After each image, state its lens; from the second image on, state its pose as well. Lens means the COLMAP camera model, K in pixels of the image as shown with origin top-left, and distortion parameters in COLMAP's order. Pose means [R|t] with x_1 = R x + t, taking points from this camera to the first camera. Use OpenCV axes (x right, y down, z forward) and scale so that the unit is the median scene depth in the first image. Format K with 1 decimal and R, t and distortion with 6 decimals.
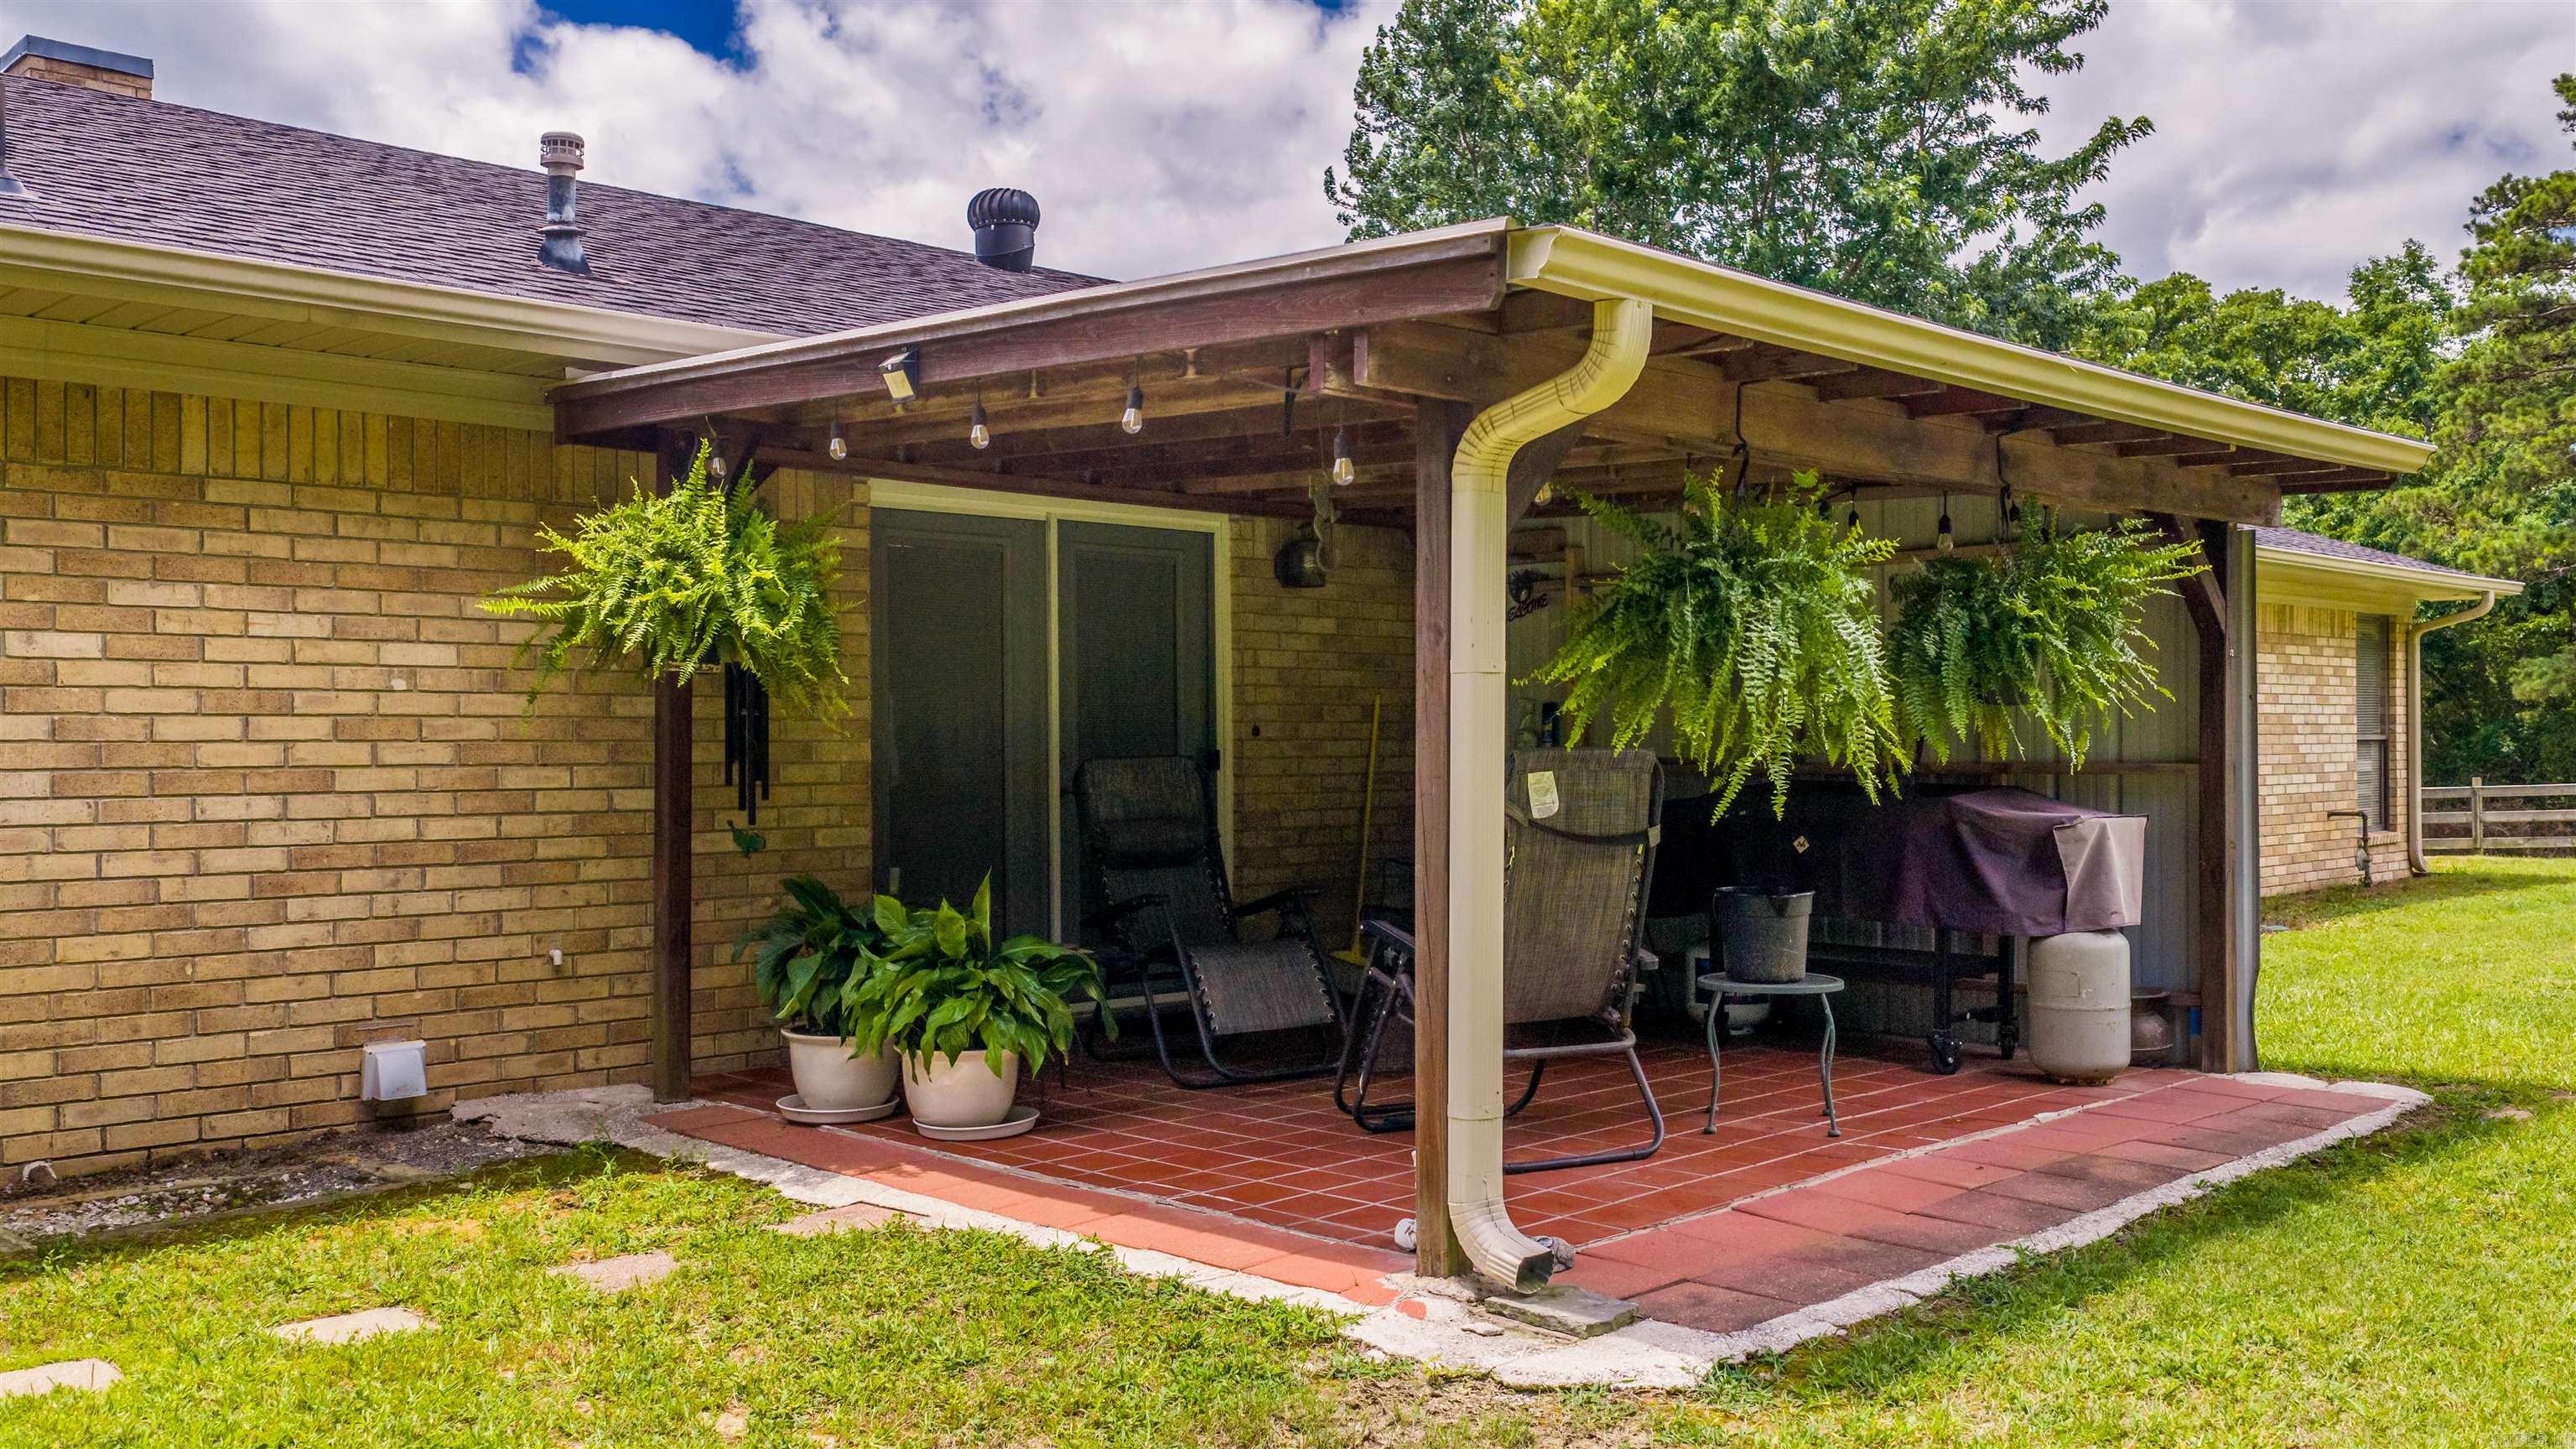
lens RADIAL K [[2222.4, 0, 1286.6], [0, 2222.4, 742.4], [0, 0, 1]] dist [-0.000720, 0.001815]
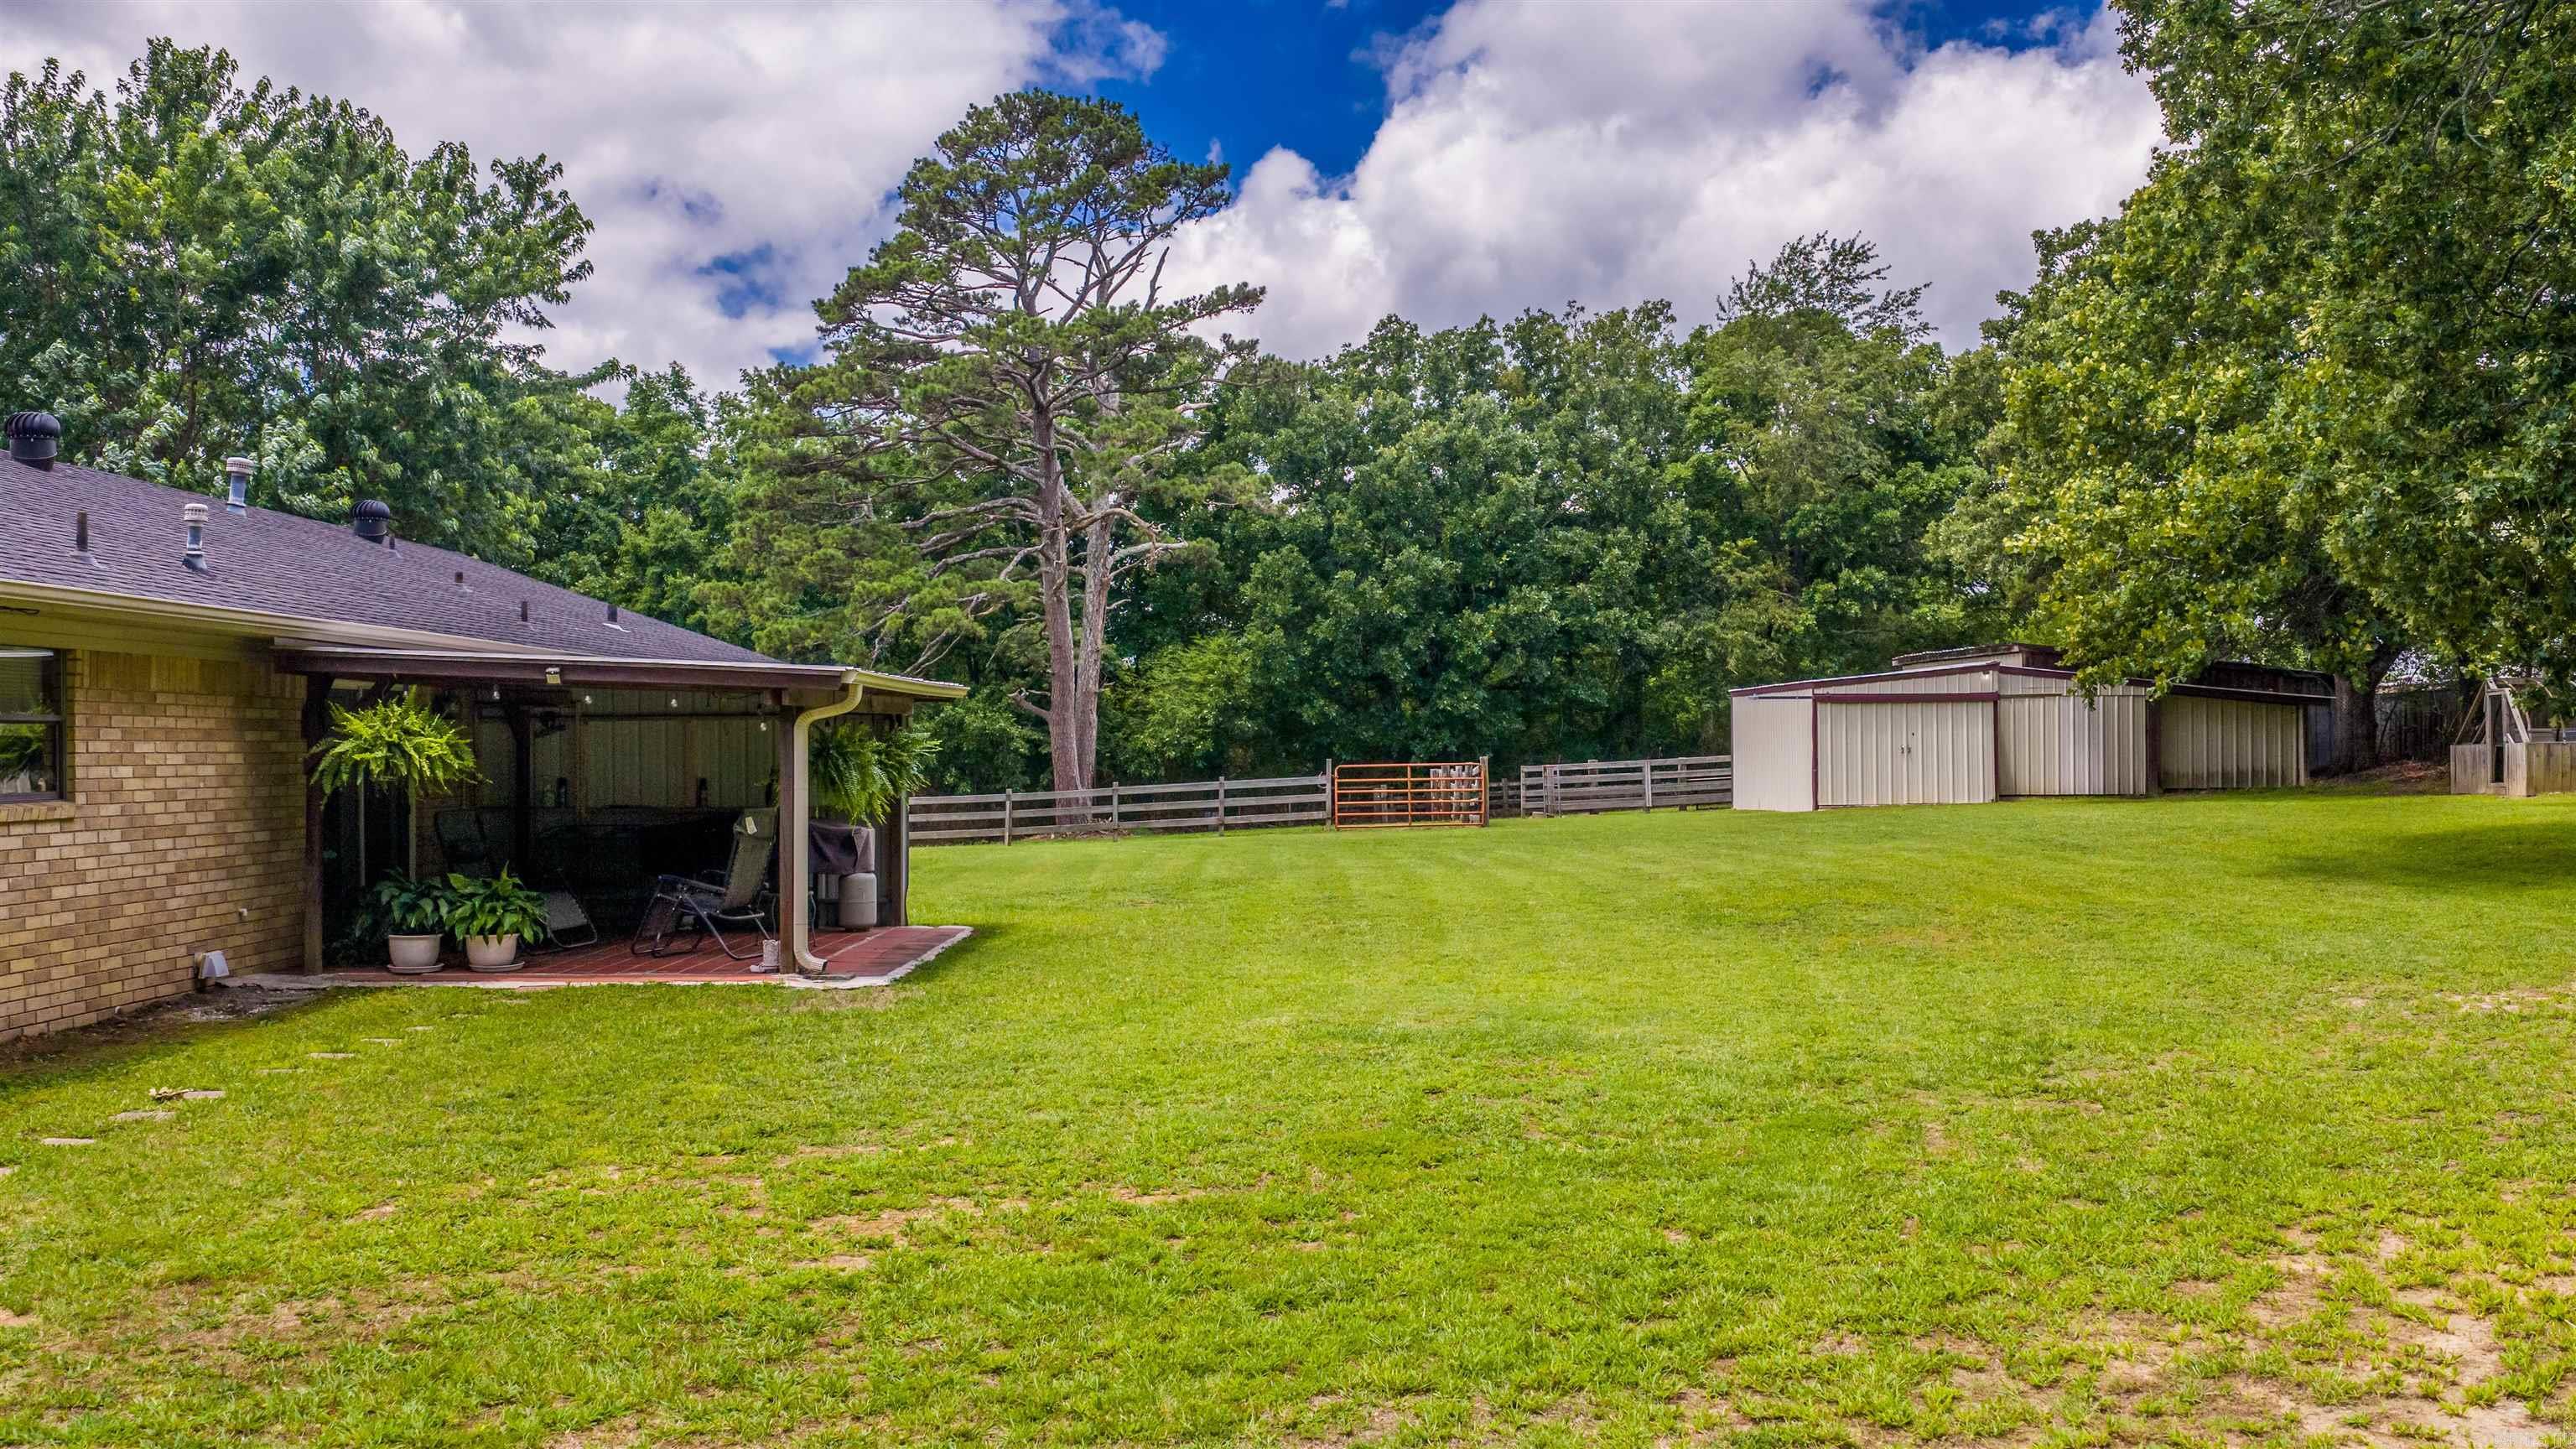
lens RADIAL K [[2073.9, 0, 1287.9], [0, 2073.9, 761.6], [0, 0, 1]] dist [0.002944, -0.104178]
pose [[0.712985, 0.000496, 0.701179, -0.241928], [-0.001130, 0.999999, 0.000443, -0.011700], [-0.701179, -0.001108, 0.712985, -0.263981]]
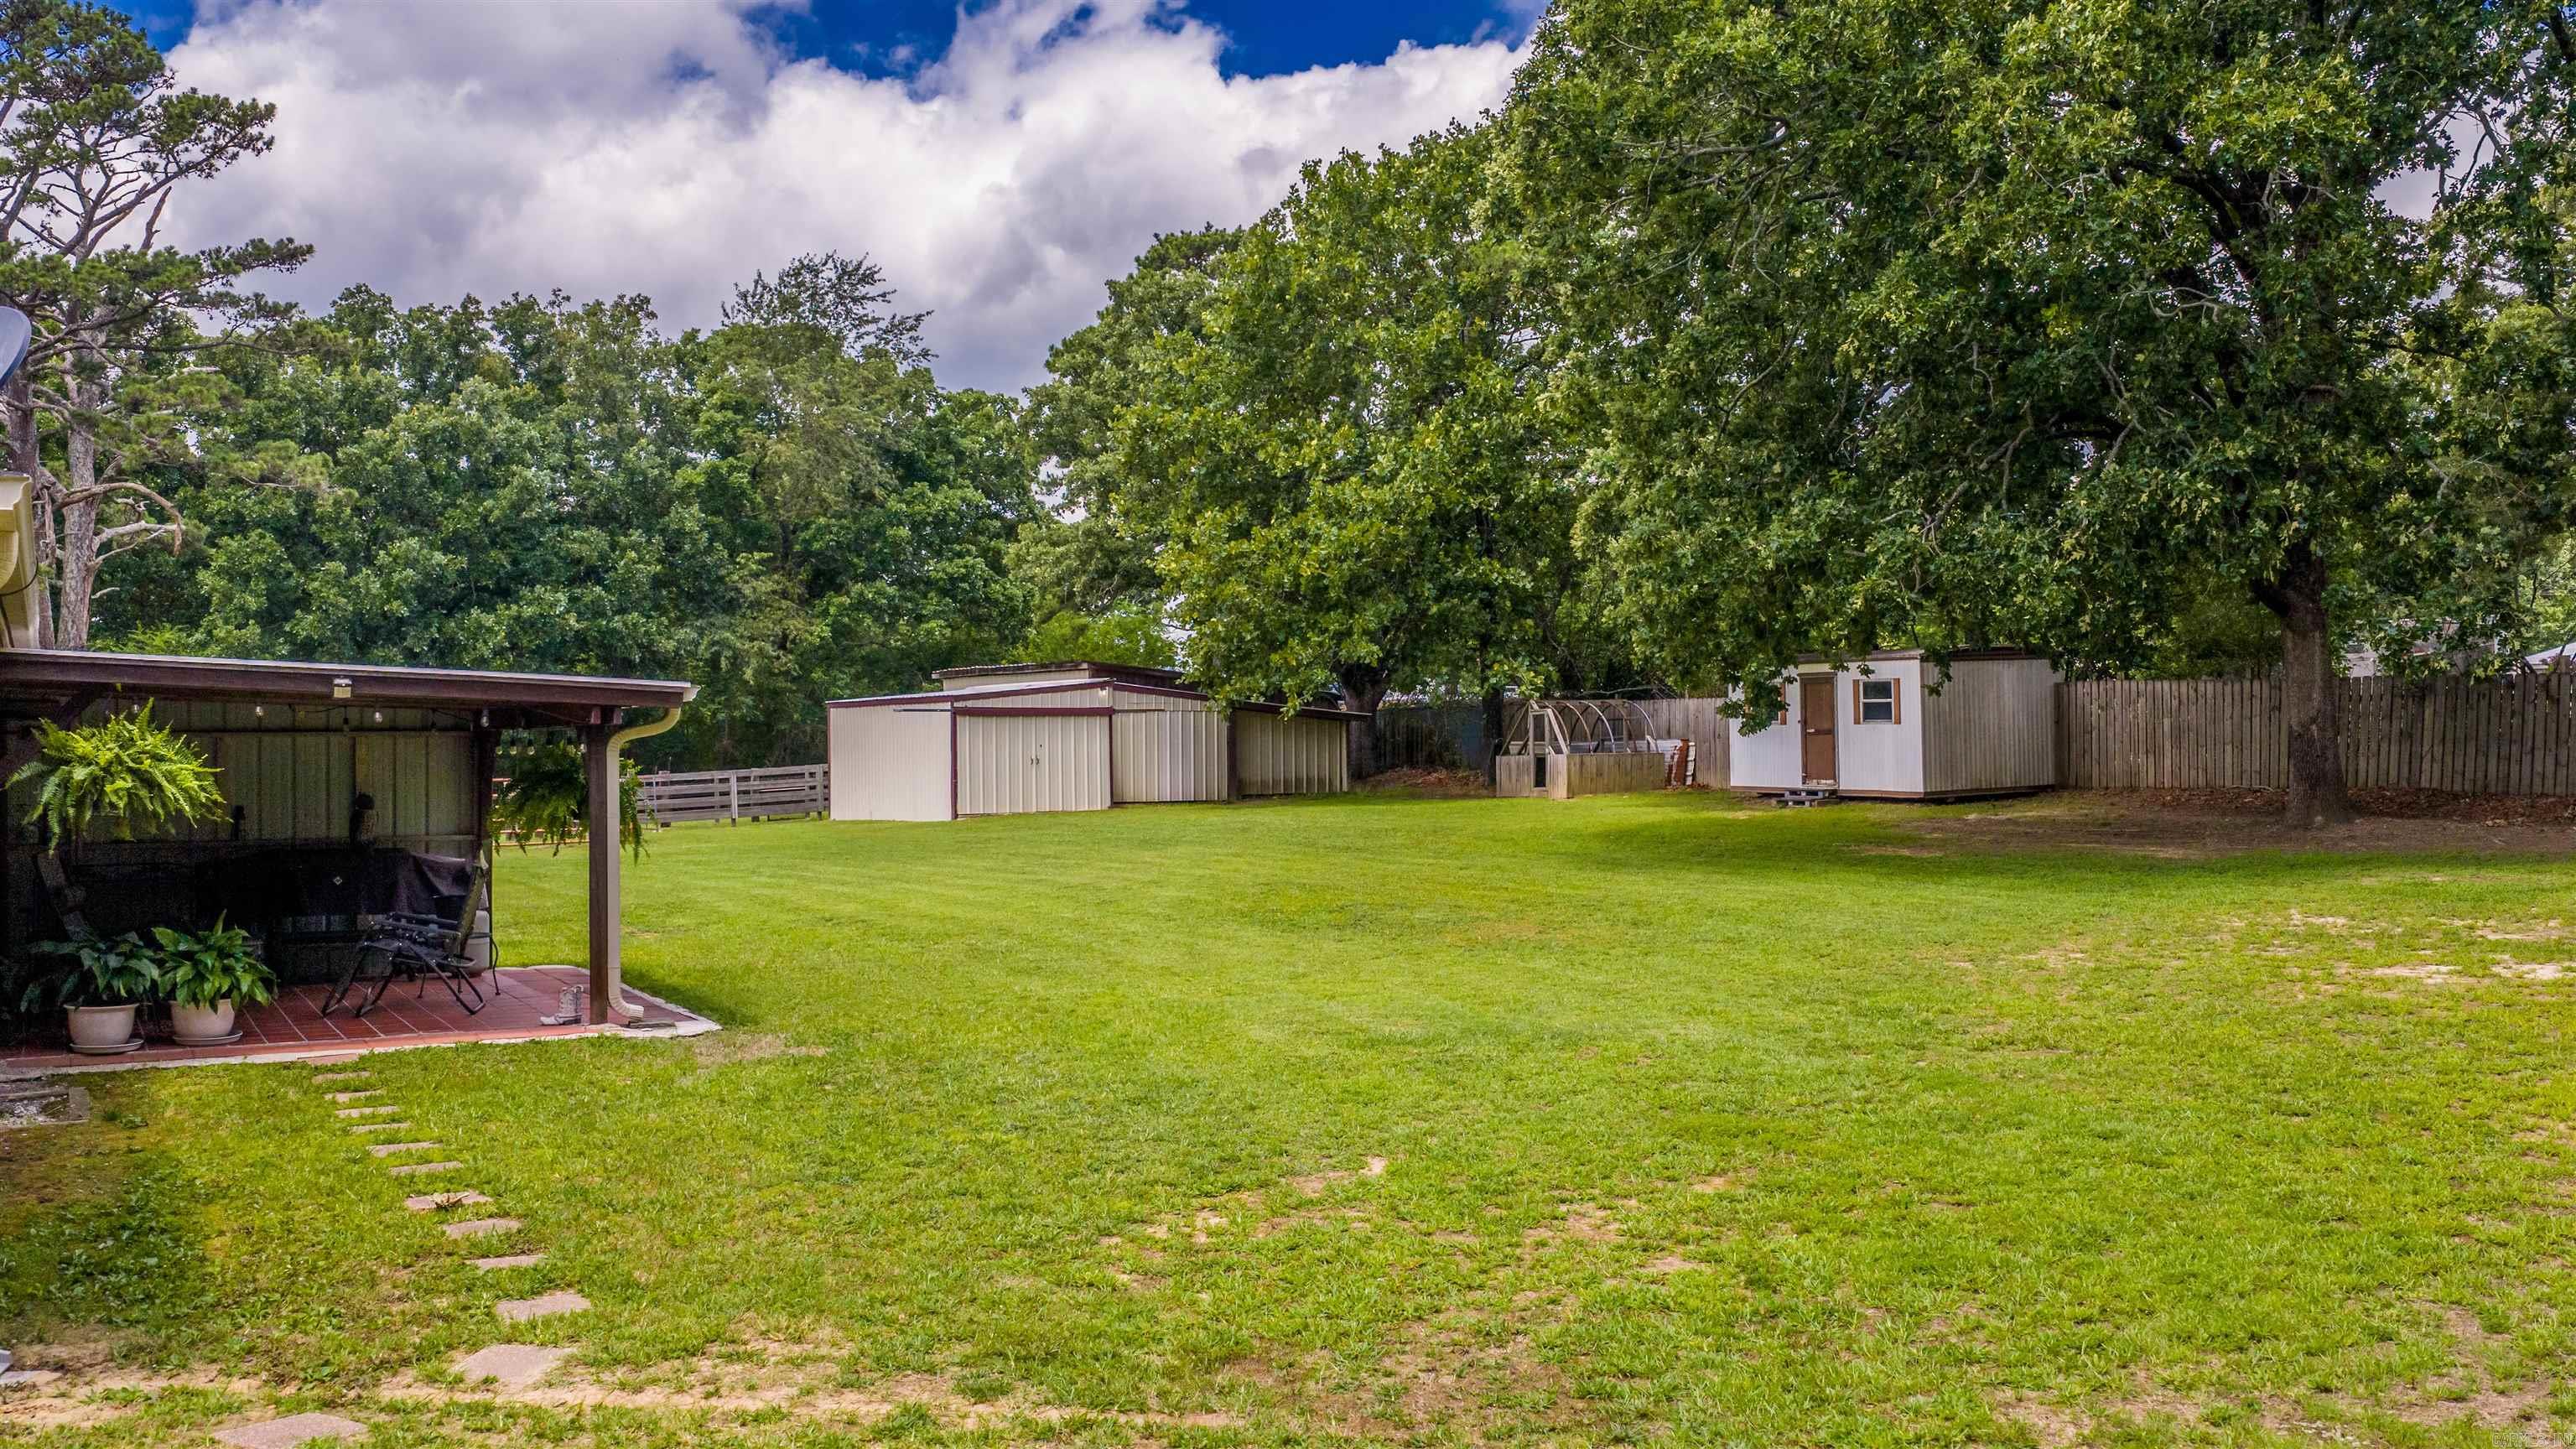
lens RADIAL K [[2073.9, 0, 1287.9], [0, 2073.9, 761.6], [0, 0, 1]] dist [0.002944, -0.104178]
pose [[0.244470, 0.001596, 0.969655, -0.368957], [0.002751, 0.999993, -0.002339, -0.015172], [-0.969653, 0.003239, 0.244464, -0.084910]]
